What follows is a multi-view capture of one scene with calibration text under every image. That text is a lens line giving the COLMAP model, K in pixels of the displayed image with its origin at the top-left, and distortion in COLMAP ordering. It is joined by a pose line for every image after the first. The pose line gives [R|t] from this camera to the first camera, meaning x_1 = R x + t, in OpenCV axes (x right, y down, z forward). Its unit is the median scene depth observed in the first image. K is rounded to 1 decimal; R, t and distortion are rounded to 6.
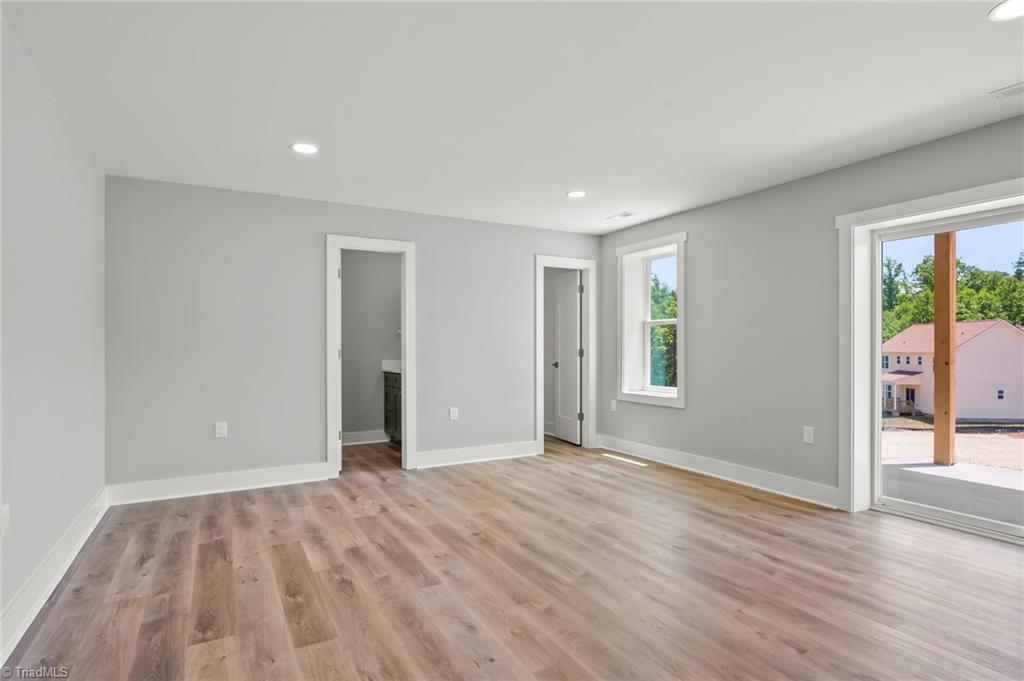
lens RADIAL K [[532.1, 0, 513.8], [0, 532.1, 344.6], [0, 0, 1]] dist [-0.001643, 0.000039]
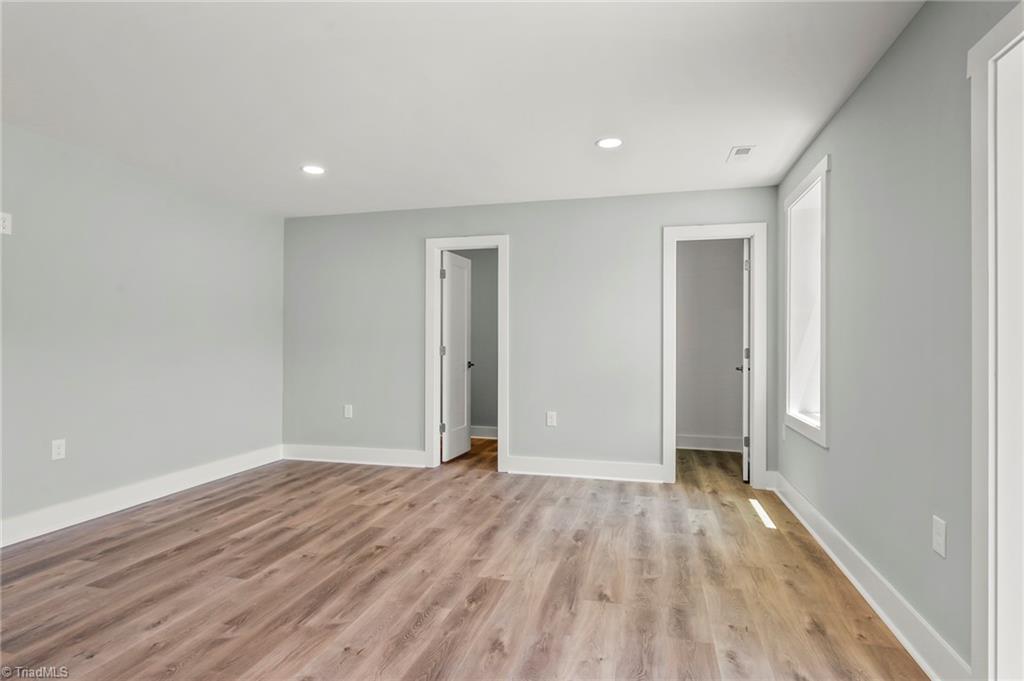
lens RADIAL K [[532.1, 0, 514.1], [0, 532.1, 340.2], [0, 0, 1]] dist [-0.001643, 0.000039]
pose [[0.724138, 0.000062, -0.689655, 0.660571], [-0.000154, 1.000000, -0.000071, -0.003593], [0.689655, 0.000158, 0.724138, 0.440898]]
